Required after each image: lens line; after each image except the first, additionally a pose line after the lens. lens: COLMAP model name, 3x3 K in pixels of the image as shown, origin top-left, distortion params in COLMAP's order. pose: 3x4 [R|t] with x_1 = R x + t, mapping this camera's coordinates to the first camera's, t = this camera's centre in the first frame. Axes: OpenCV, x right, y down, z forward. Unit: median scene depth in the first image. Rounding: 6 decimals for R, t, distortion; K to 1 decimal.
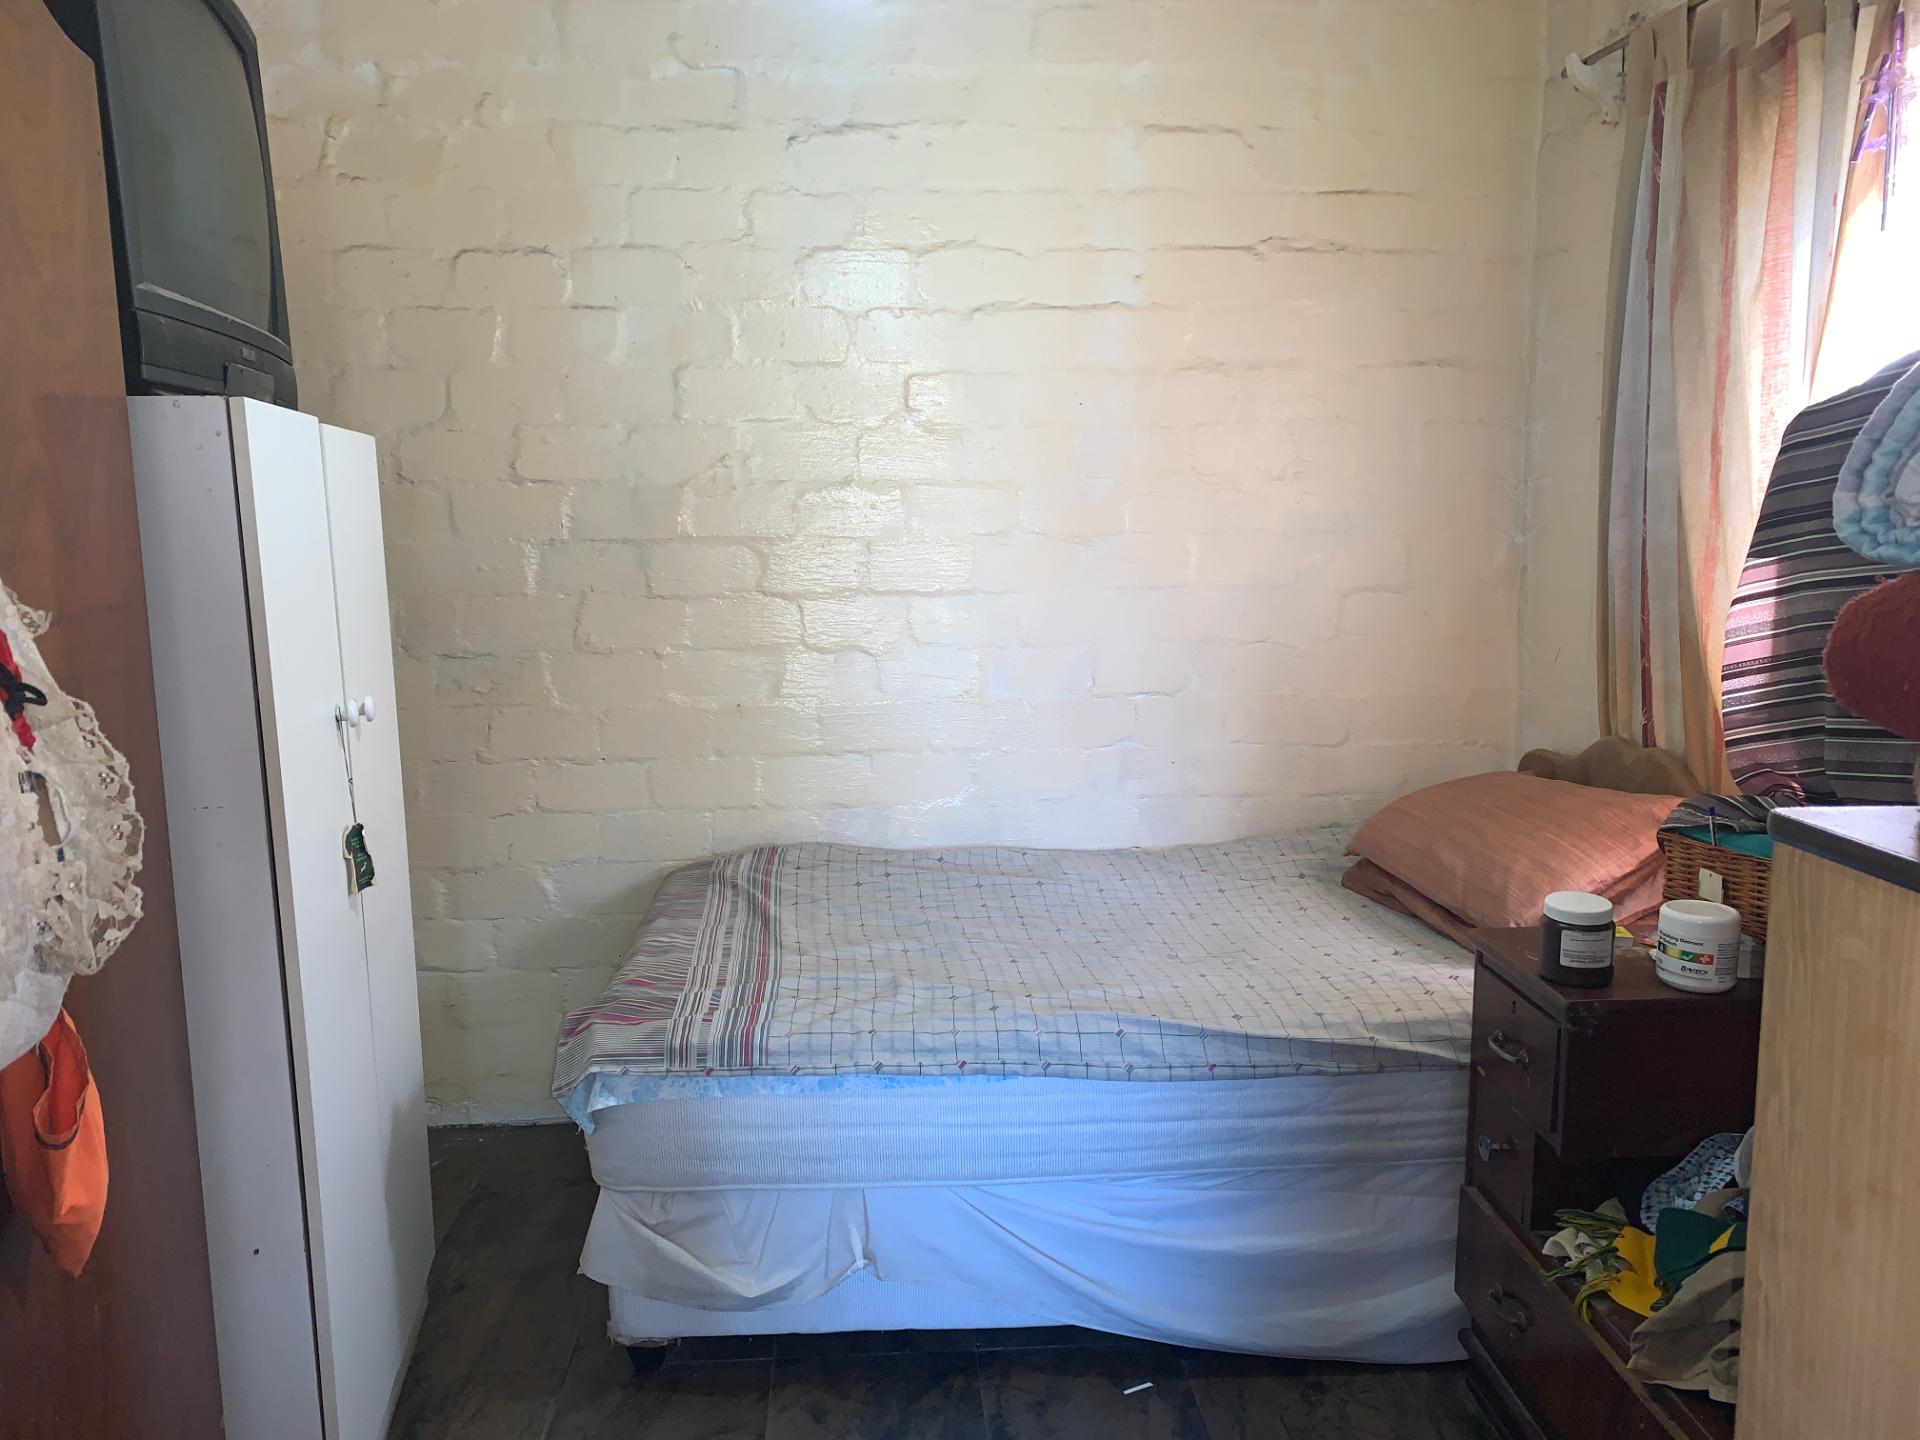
lens RADIAL K [[1449.9, 0, 955.1], [0, 1449.9, 730.5], [0, 0, 1]] dist [0.059106, -0.061792]
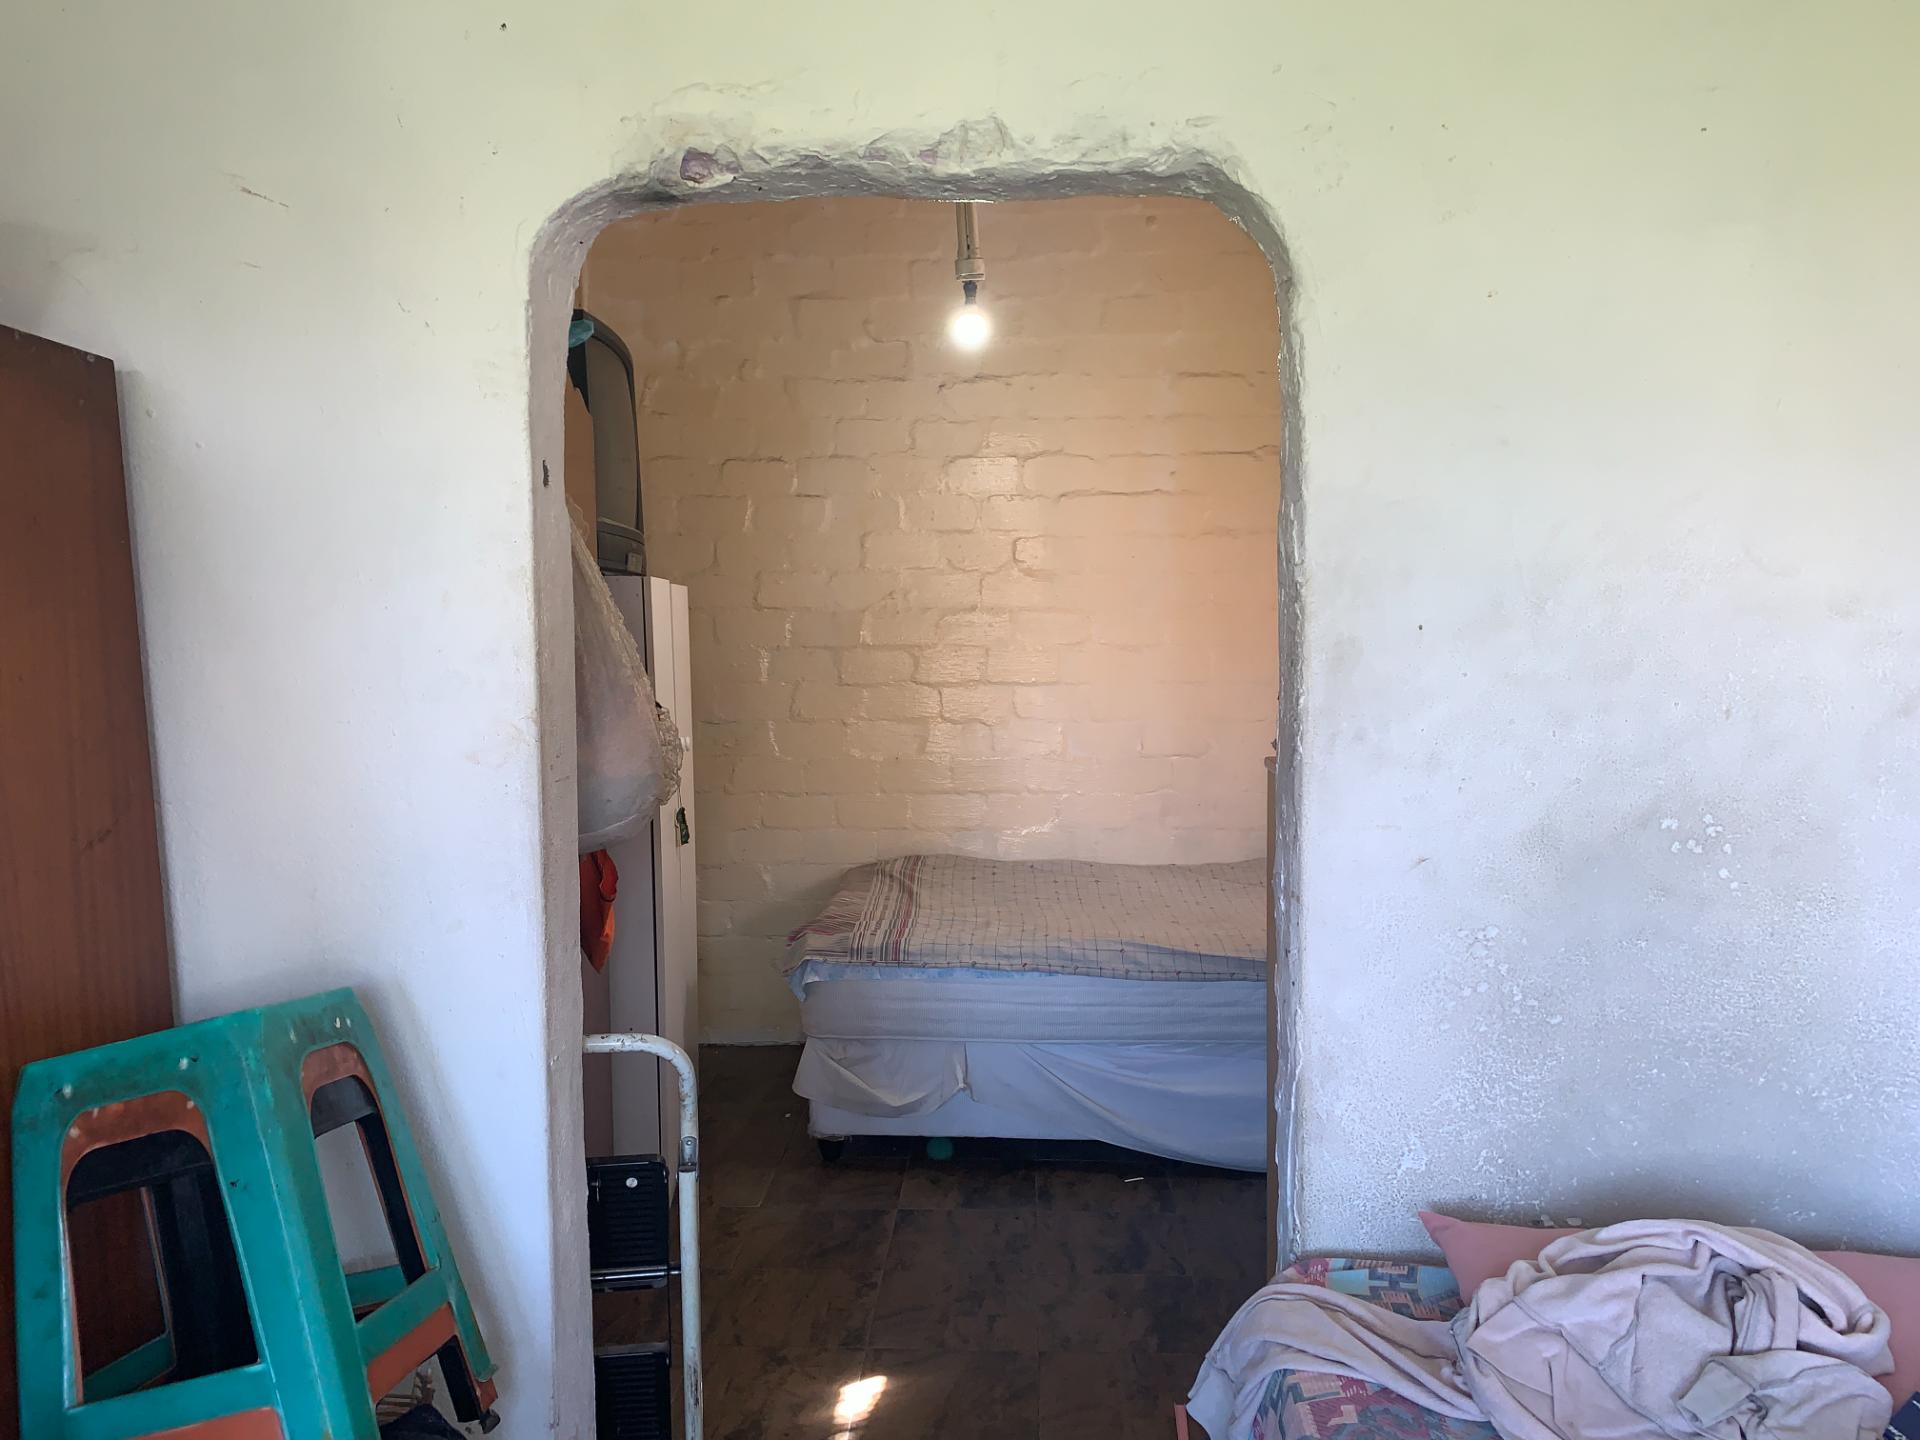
lens RADIAL K [[1449.9, 0, 964.9], [0, 1449.9, 715.9], [0, 0, 1]] dist [0.059106, -0.061792]
pose [[0.994480, 0.013340, -0.104079, 0.074364], [-0.021485, 0.996759, -0.077529, 0.054053], [0.102707, 0.079337, 0.991543, -0.471090]]
